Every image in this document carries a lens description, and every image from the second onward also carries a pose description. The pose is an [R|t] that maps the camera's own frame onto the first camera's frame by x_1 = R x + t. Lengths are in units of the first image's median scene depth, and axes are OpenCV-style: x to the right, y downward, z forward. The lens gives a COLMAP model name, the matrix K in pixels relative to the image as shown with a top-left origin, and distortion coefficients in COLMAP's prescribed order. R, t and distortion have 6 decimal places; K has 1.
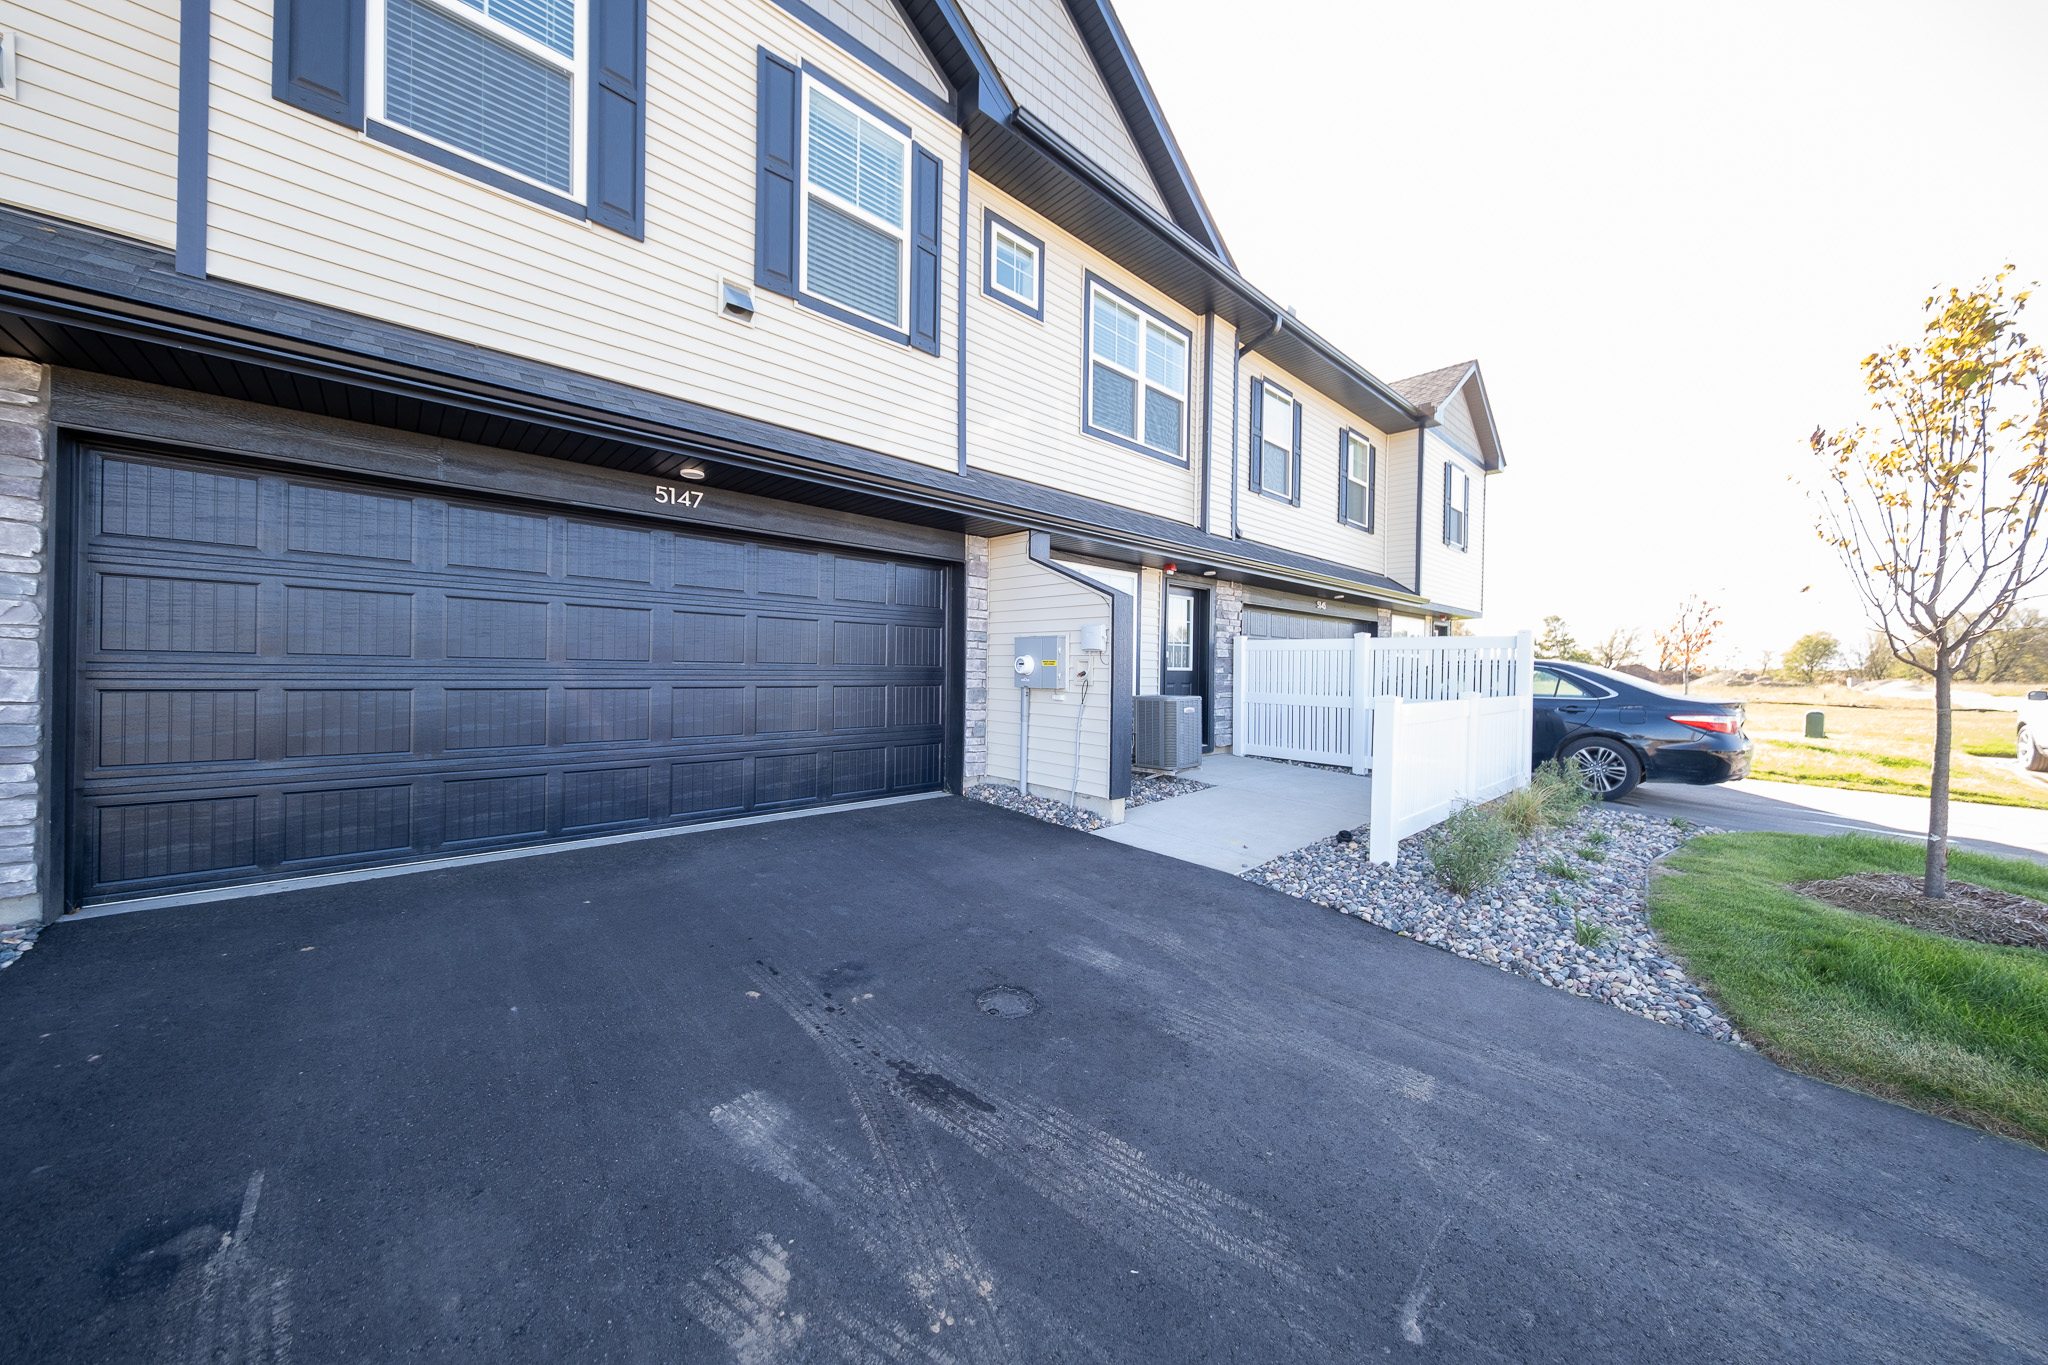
lens RADIAL K [[673.6, 0, 1023.1], [0, 673.6, 671.2], [0, 0, 1]] dist [0.000416, -0.000217]
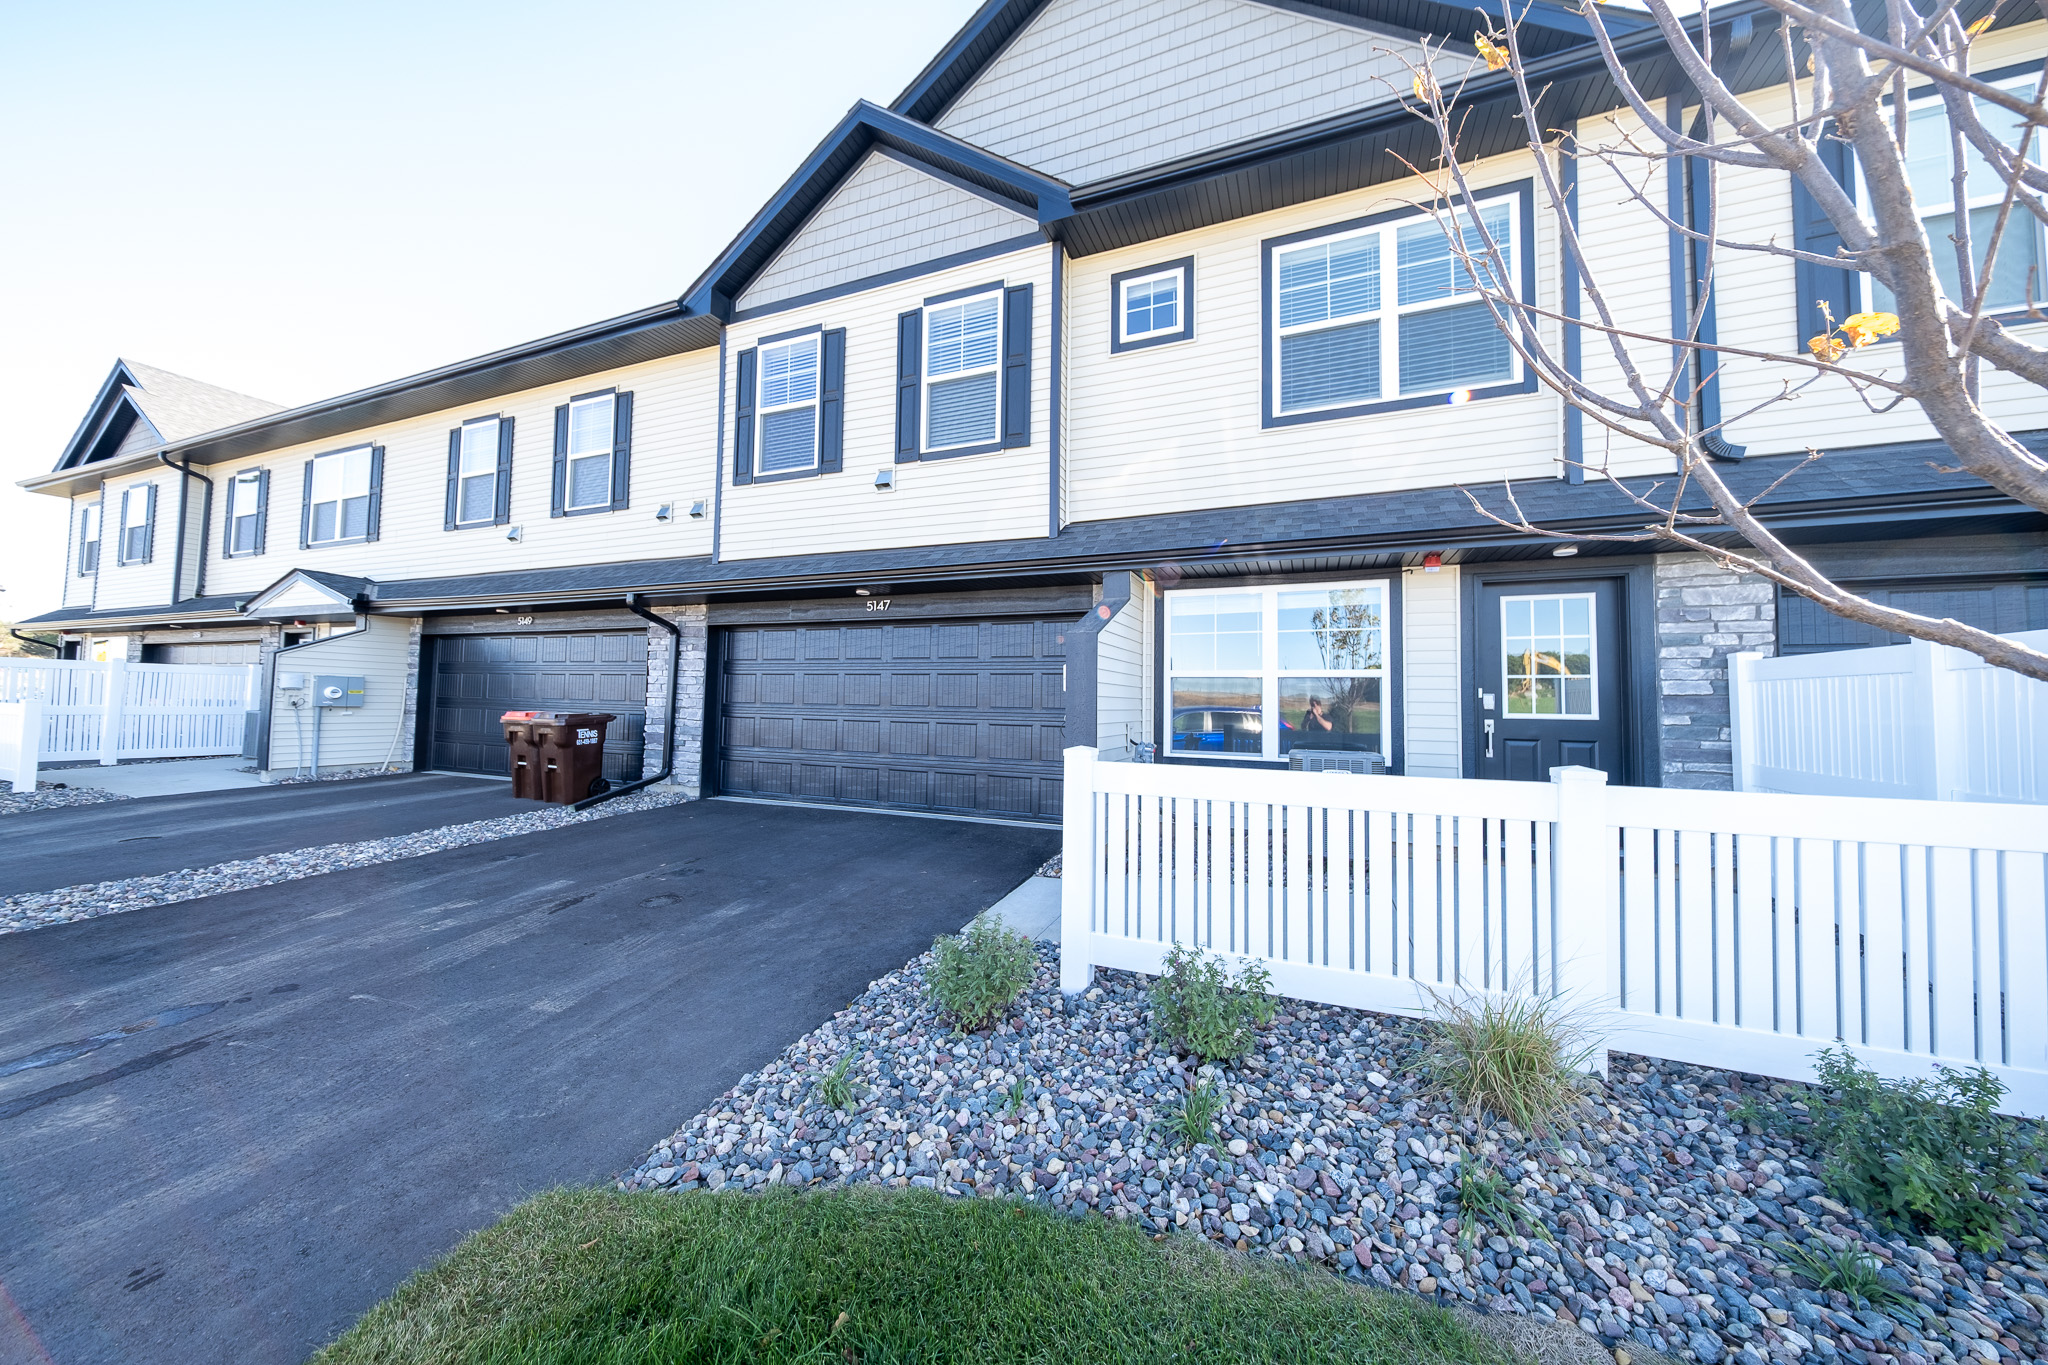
lens RADIAL K [[678.2, 0, 1027.5], [0, 678.2, 673.0], [0, 0, 1]] dist [0.001799, 0.000039]
pose [[0.436934, -0.049342, -0.898139, 1.117404], [-0.013358, 0.998028, -0.061328, 0.002847], [0.899394, 0.038794, 0.435414, 0.607023]]
